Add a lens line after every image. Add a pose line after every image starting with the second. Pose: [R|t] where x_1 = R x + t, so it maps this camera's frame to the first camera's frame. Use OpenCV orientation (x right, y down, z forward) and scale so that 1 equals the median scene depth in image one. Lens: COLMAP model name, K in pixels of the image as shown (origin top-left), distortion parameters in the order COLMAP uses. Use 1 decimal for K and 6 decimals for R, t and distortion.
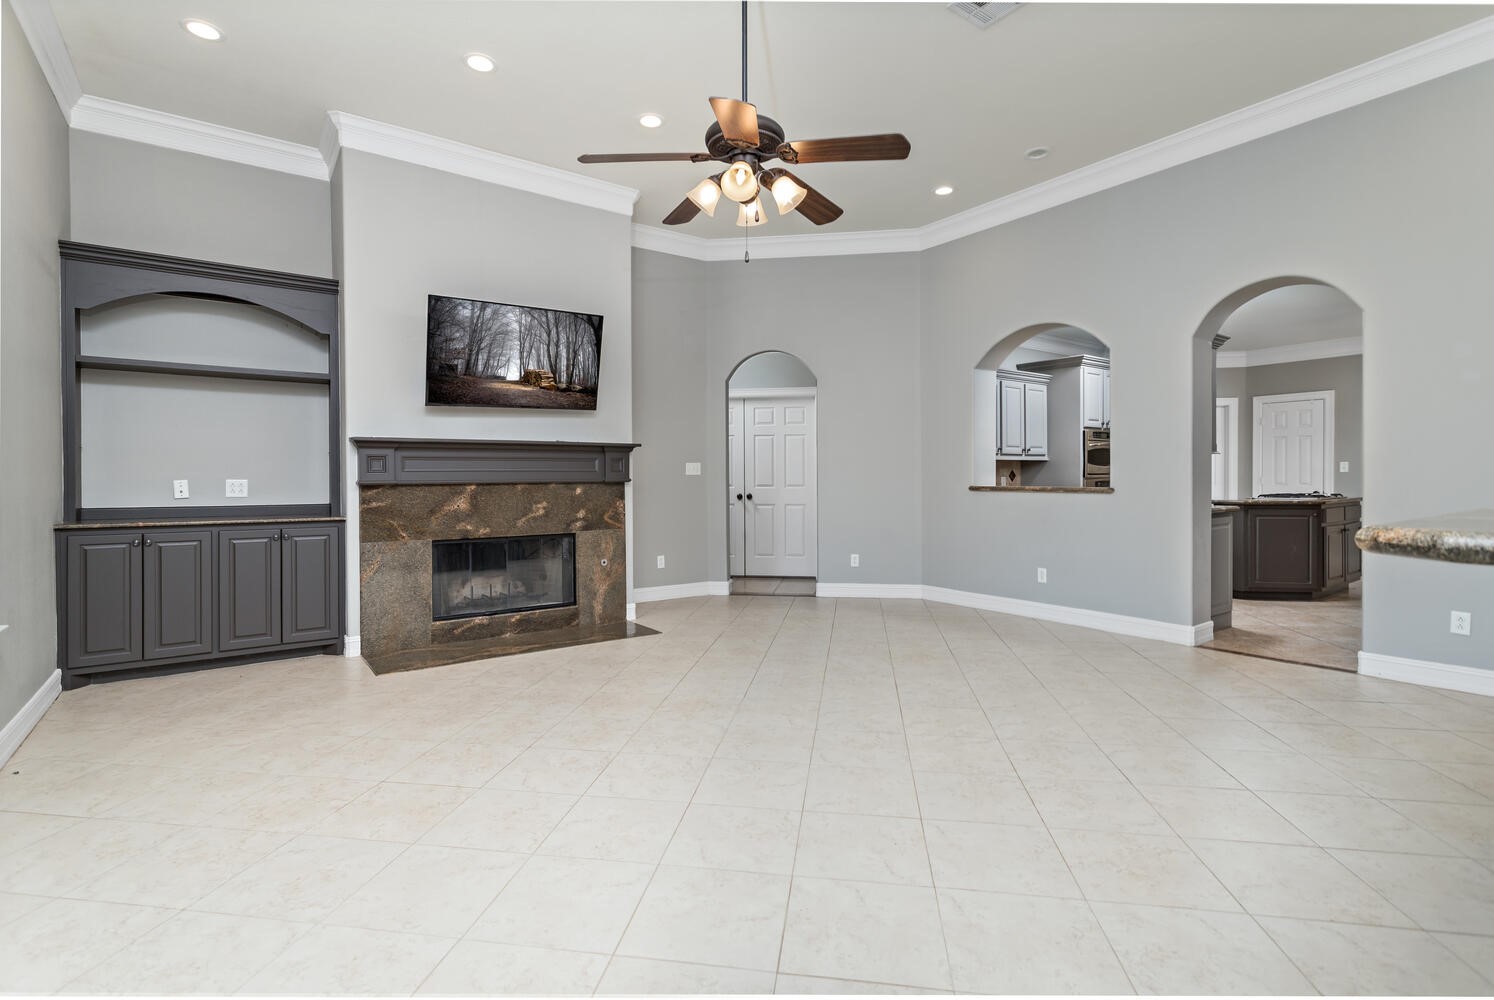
lens RADIAL K [[703.7, 0, 746.6], [0, 703.7, 494.7], [0, 0, 1]] dist [-0.011625, 0.000227]
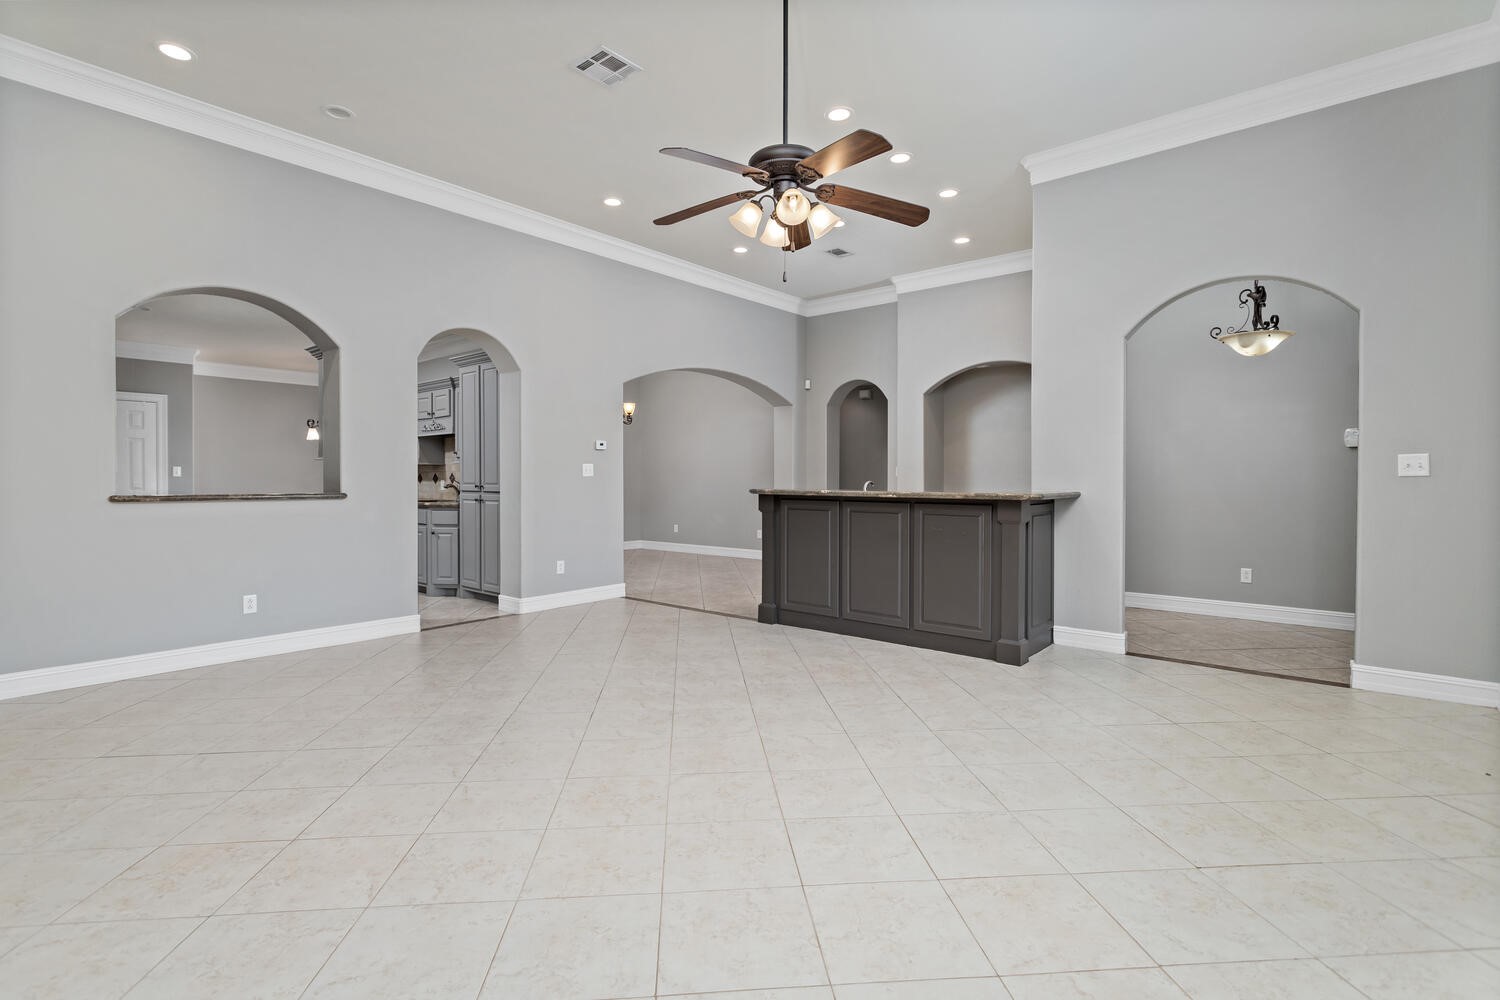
lens RADIAL K [[709.5, 0, 750.0], [0, 709.5, 500.0], [0, 0, 1]] dist [0.000196, -0.000186]
pose [[-0.244476, -0.022263, 0.969400, -0.463616], [0.020663, 0.999390, 0.028163, -0.013971], [-0.969435, 0.026916, -0.243867, 0.590438]]
